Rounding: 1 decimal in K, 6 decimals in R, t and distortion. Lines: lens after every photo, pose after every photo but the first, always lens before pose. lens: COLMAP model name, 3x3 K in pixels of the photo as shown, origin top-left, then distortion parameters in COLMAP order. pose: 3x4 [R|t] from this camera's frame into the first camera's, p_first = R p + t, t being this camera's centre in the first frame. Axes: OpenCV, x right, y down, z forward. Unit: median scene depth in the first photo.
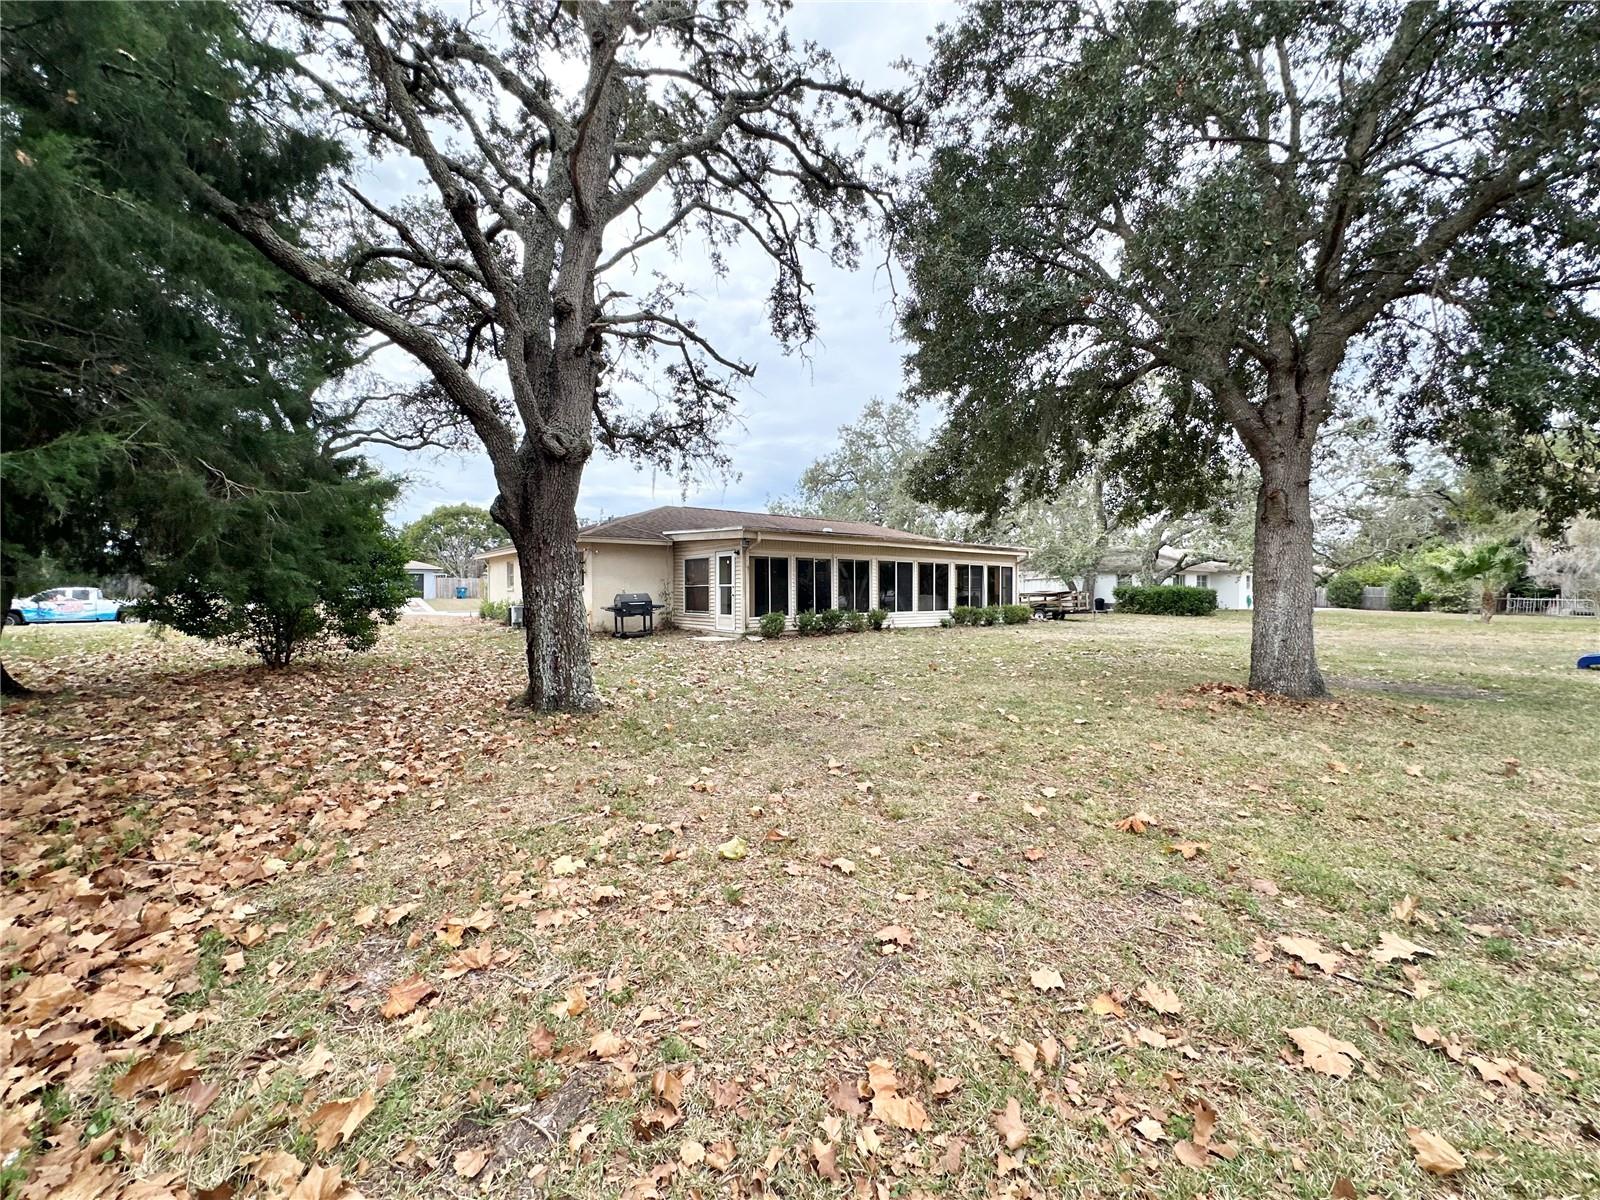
lens RADIAL K [[650.3, 0, 800.7], [0, 650.3, 595.5], [0, 0, 1]] dist [0.004007, 0.000950]
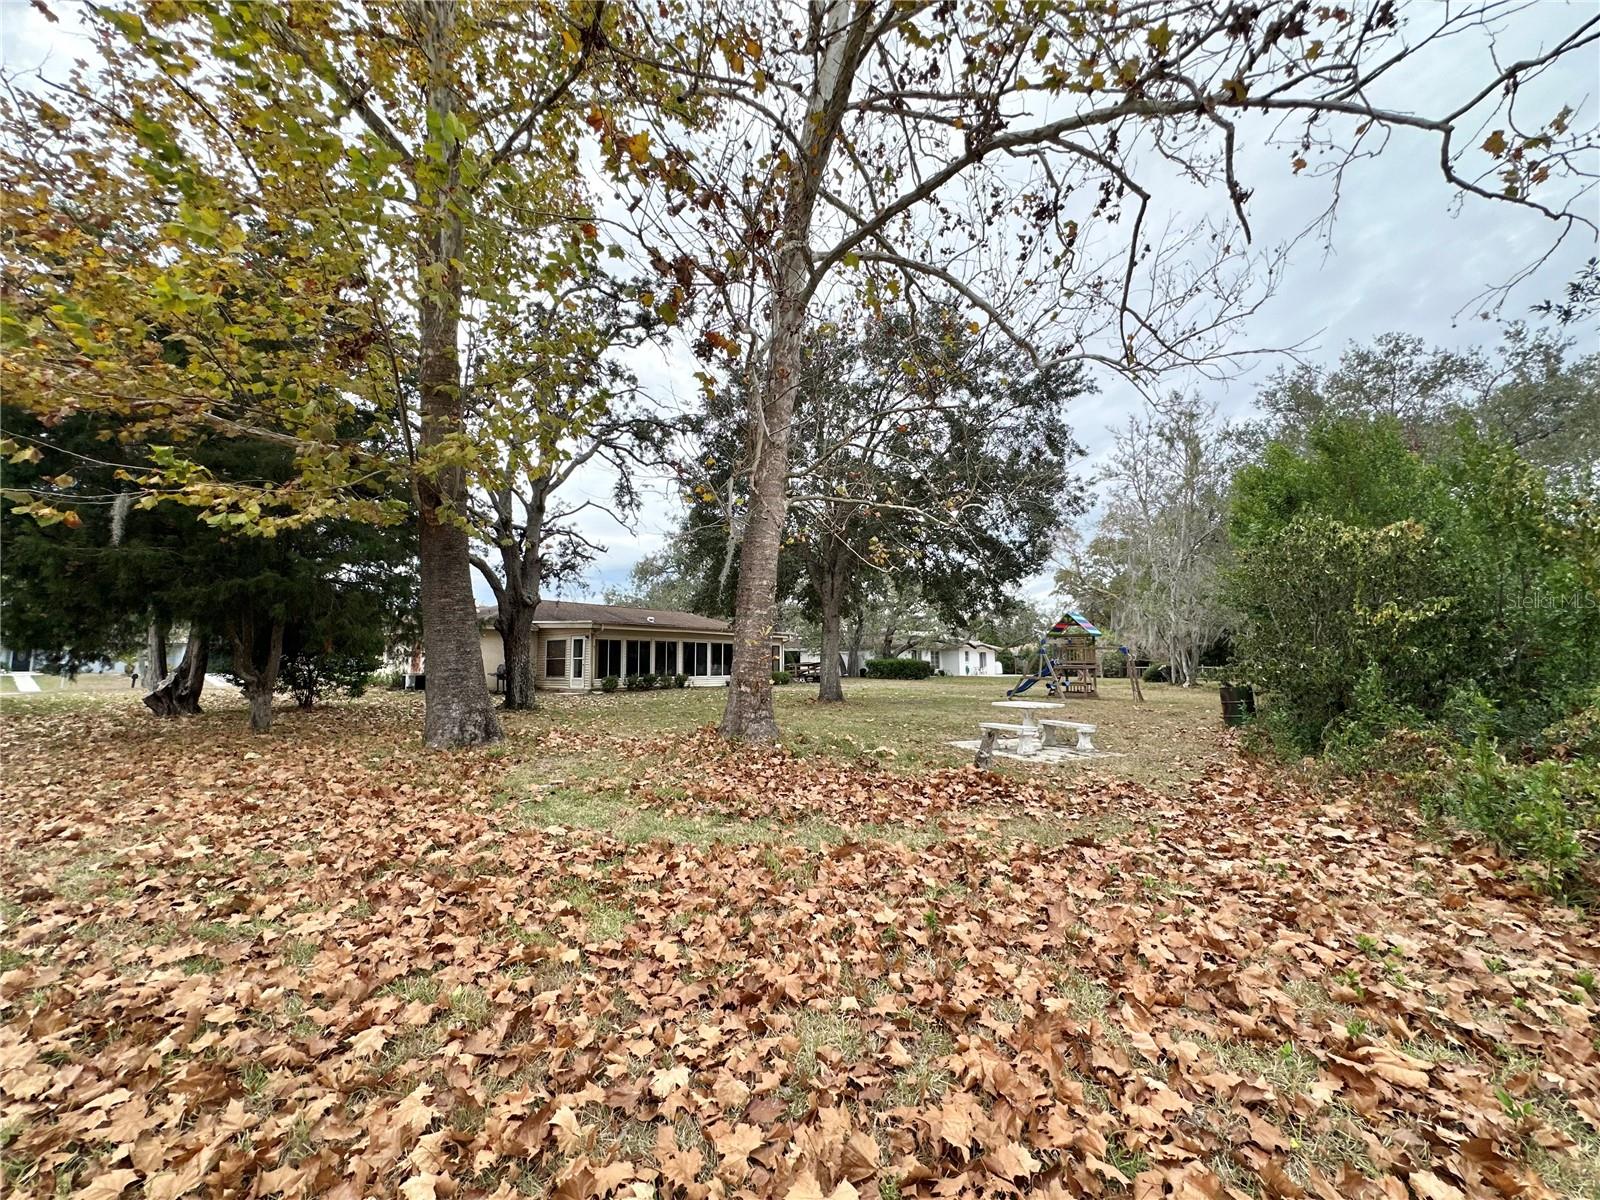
lens RADIAL K [[650.3, 0, 796.2], [0, 650.3, 589.6], [0, 0, 1]] dist [0.004007, 0.000950]
pose [[0.969756, 0.023441, 0.242948, 0.004980], [0.005979, 0.992798, -0.119655, 0.009551], [-0.244003, 0.117489, 0.962631, -0.581968]]
